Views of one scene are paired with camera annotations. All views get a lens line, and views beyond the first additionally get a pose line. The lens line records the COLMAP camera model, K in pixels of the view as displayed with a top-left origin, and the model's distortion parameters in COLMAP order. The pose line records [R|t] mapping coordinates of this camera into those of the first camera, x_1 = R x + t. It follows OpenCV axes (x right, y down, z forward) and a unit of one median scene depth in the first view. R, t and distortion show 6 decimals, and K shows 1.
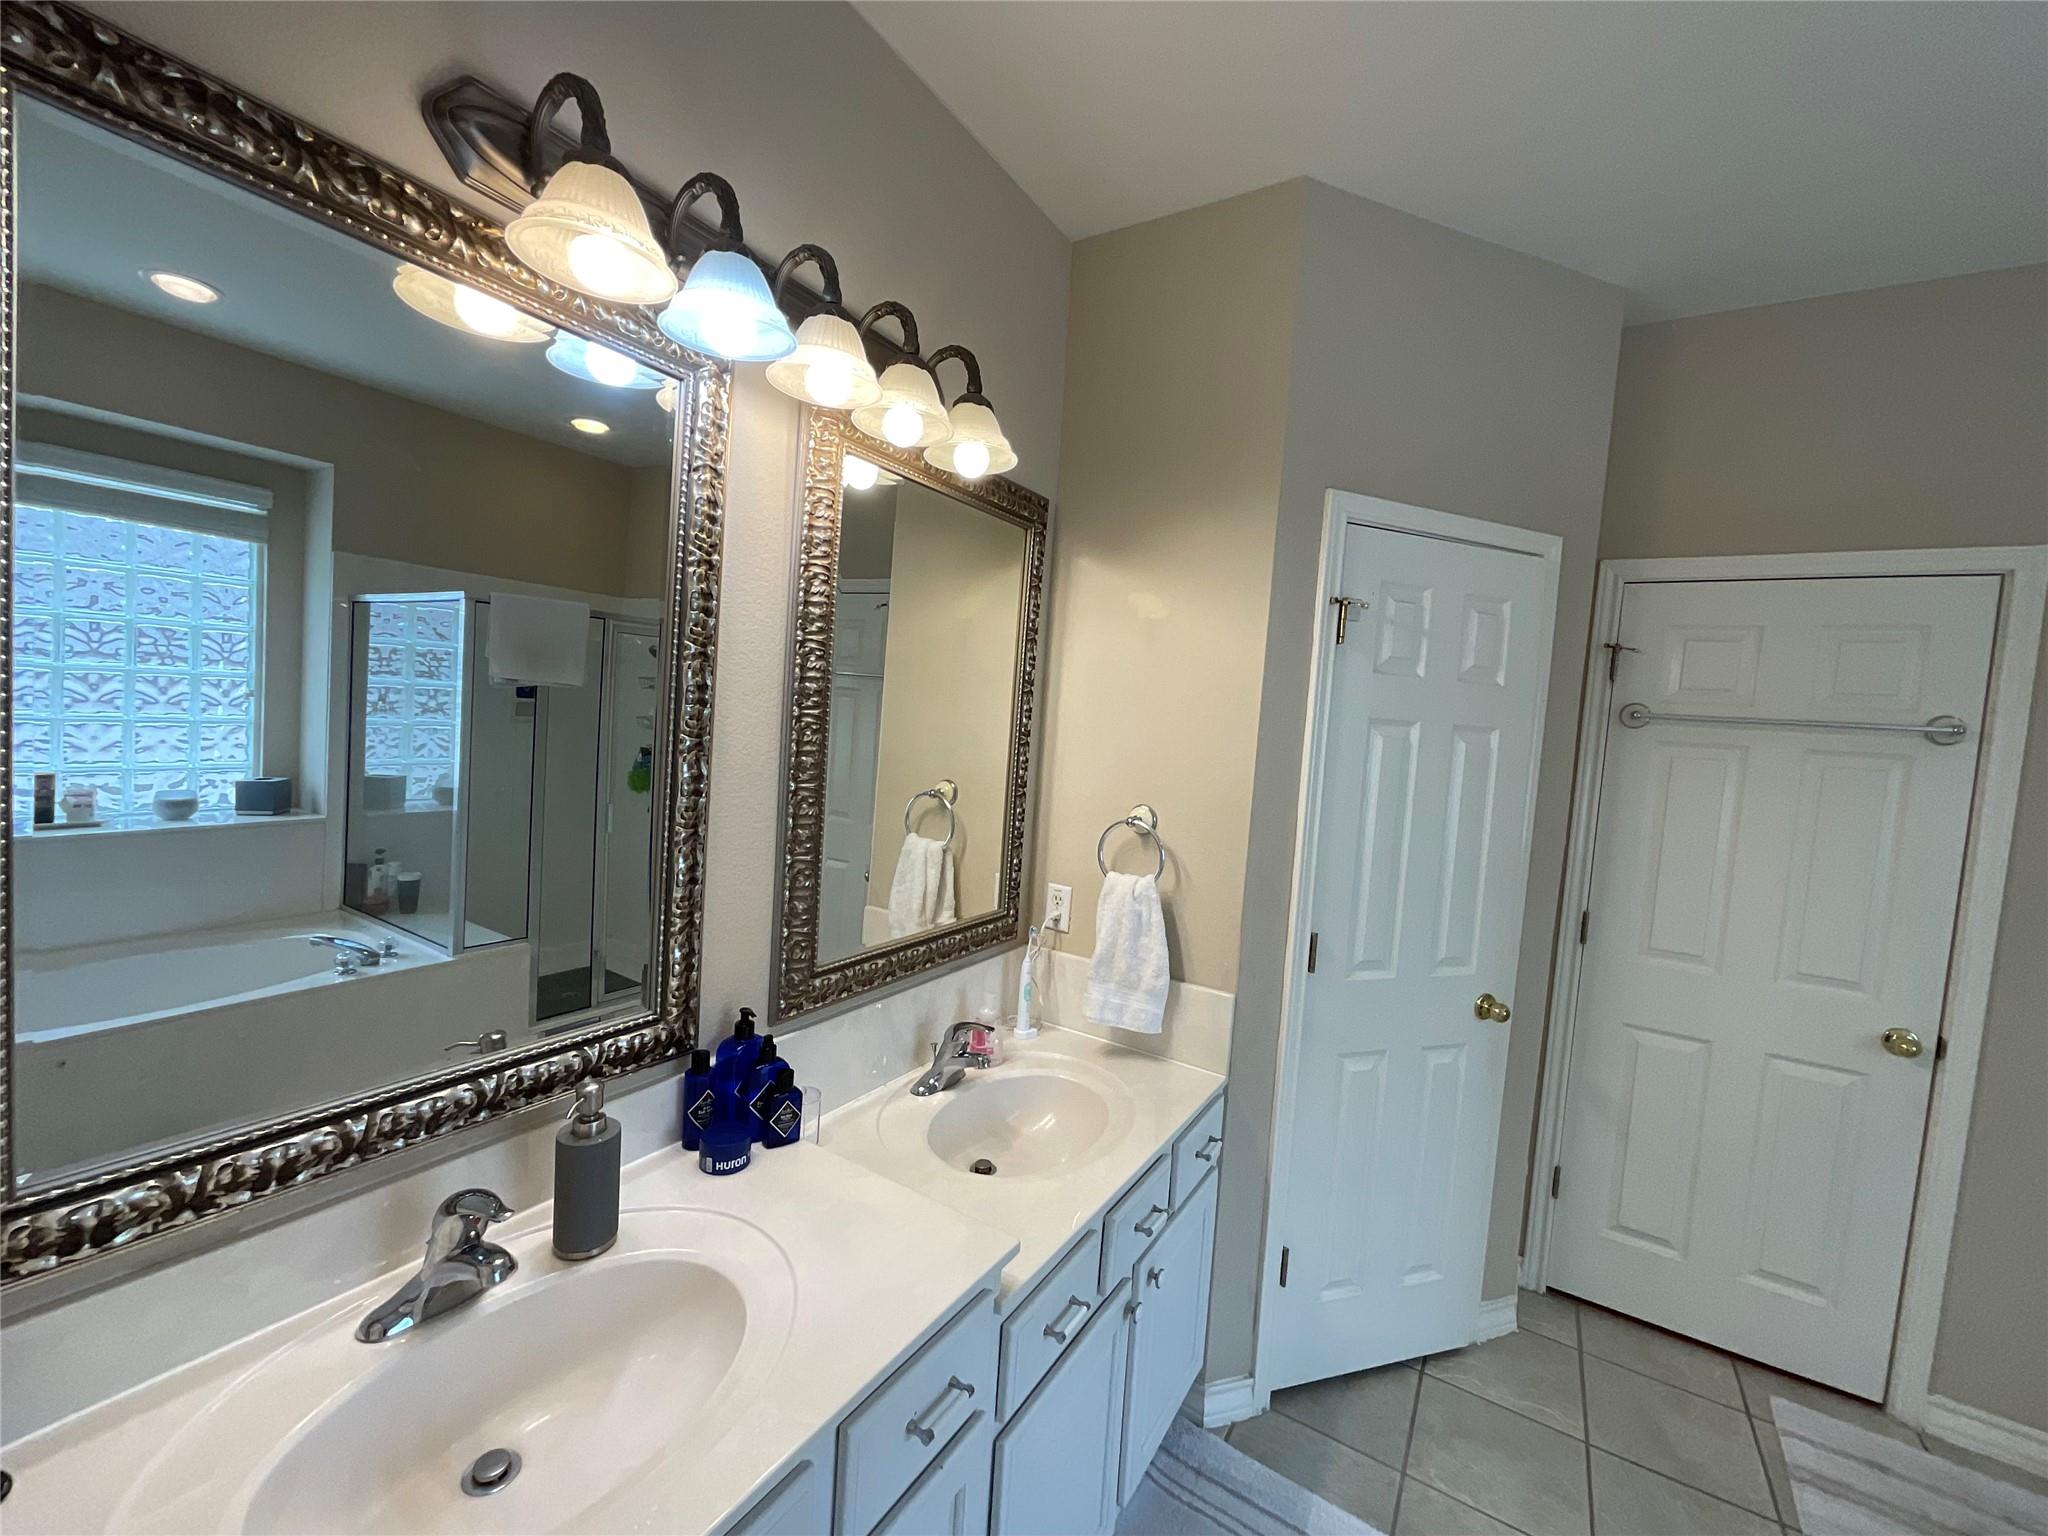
lens RADIAL K [[827.9, 0, 1024.3], [0, 827.9, 764.1], [0, 0, 1]] dist [-0.003411, 0.000200]
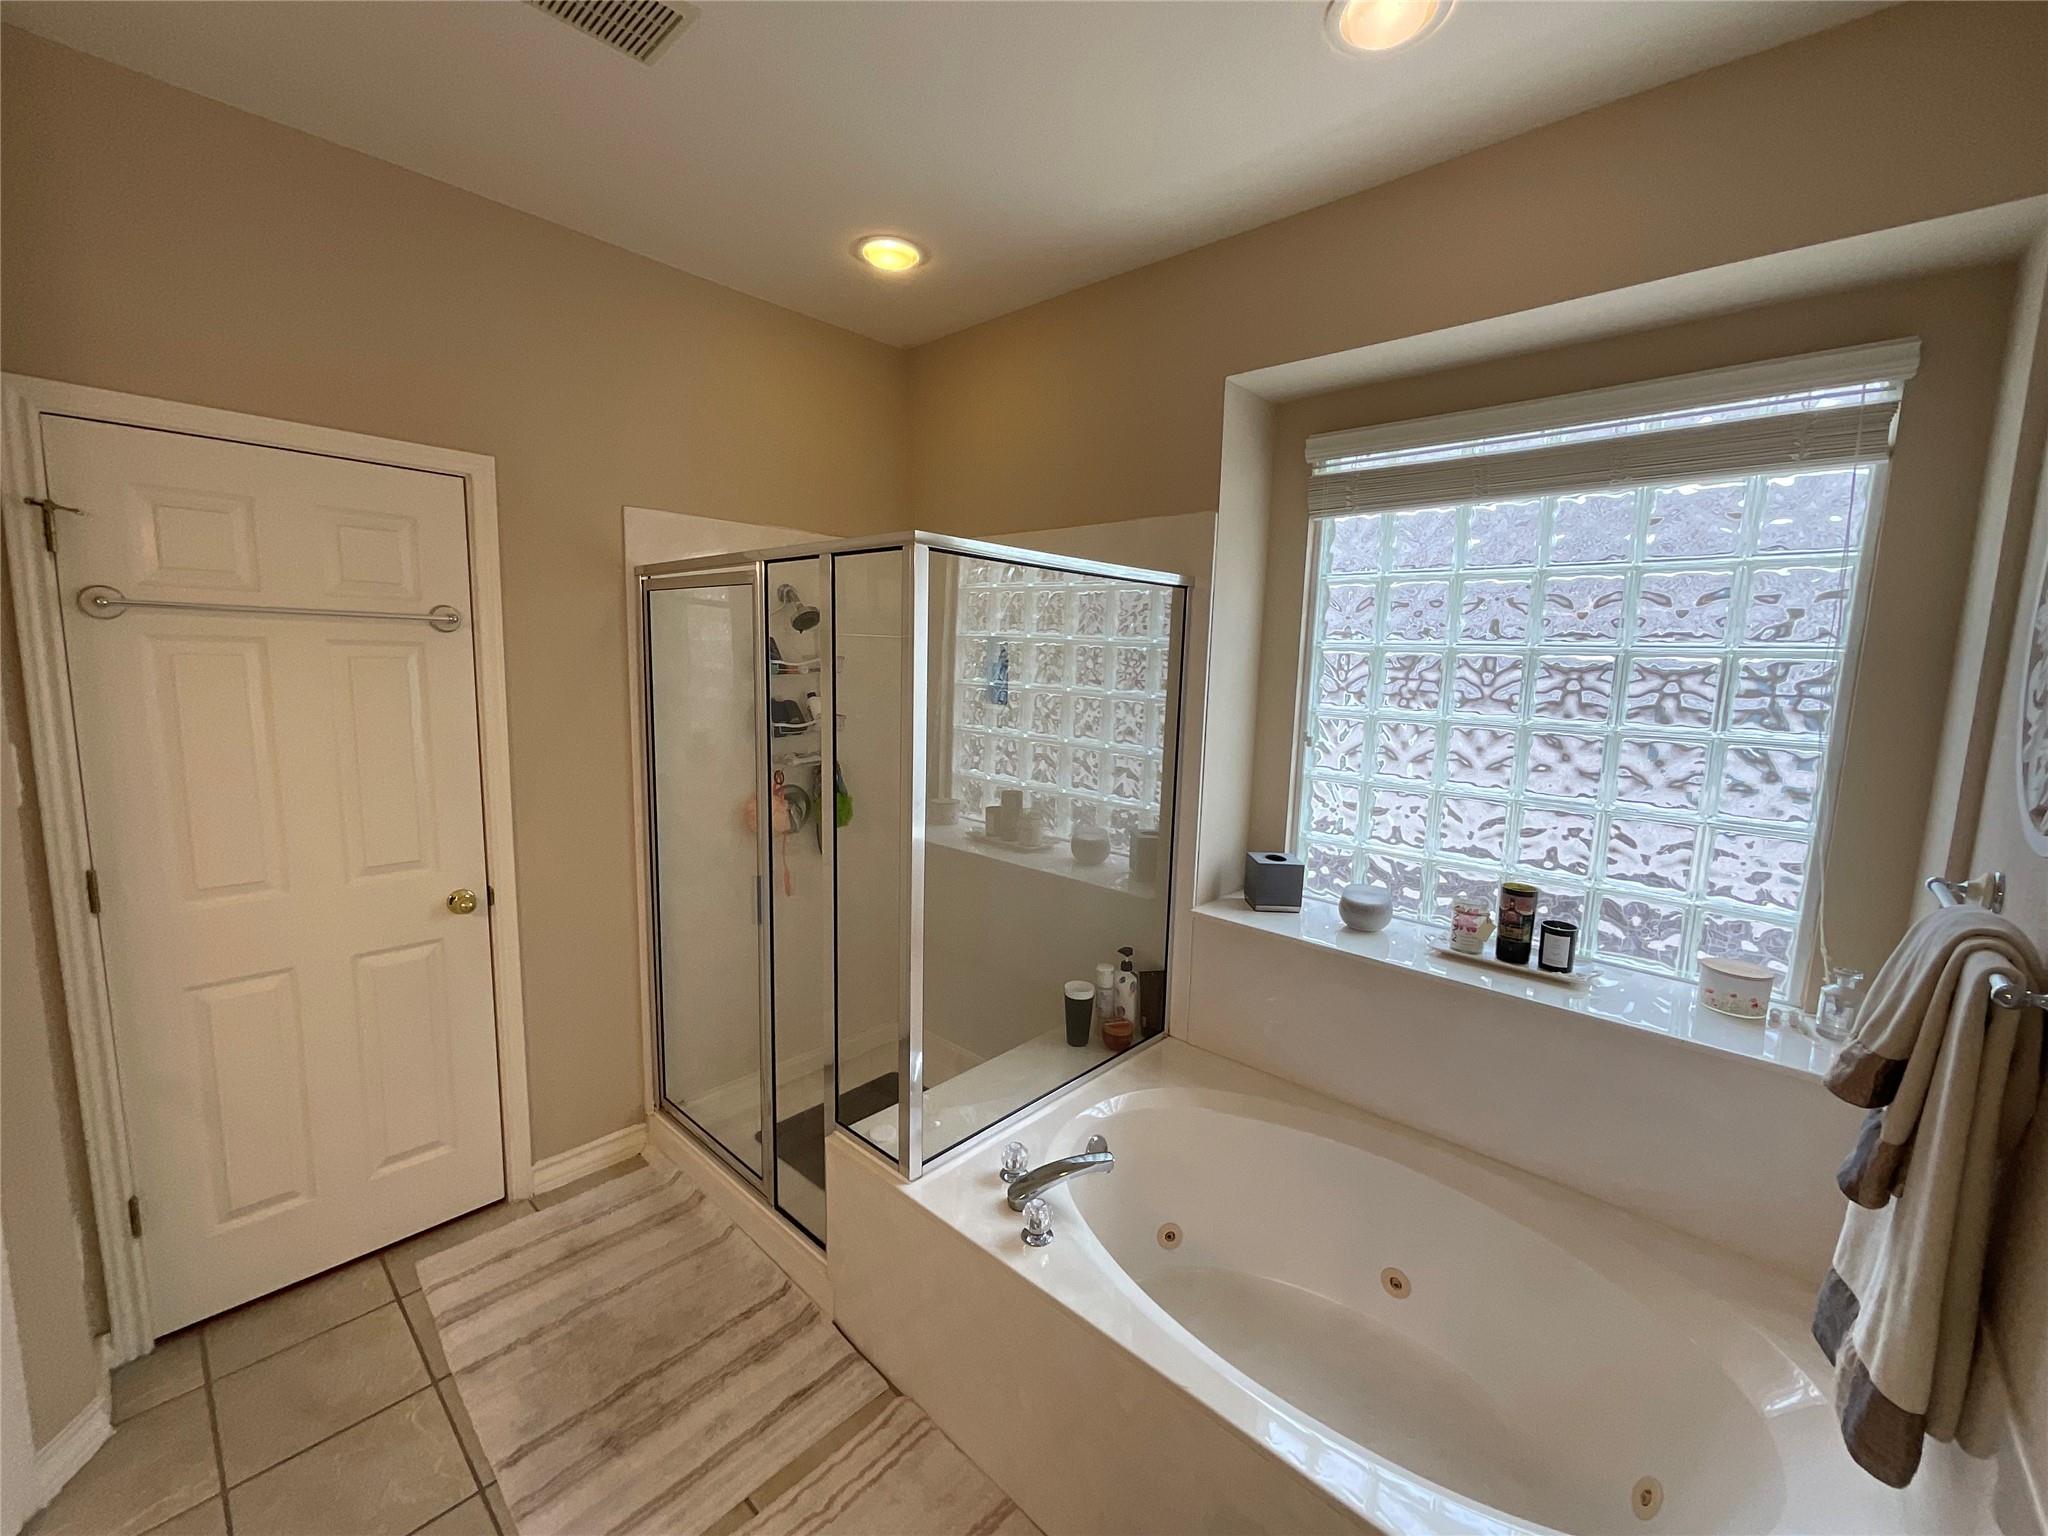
lens RADIAL K [[827.9, 0, 1021.1], [0, 827.9, 774.0], [0, 0, 1]] dist [-0.003411, 0.000200]
pose [[0.180397, -0.186480, 0.965755, 0.140672], [0.052682, 0.982286, 0.179831, 0.005070], [-0.982182, 0.018437, 0.187025, 0.037719]]
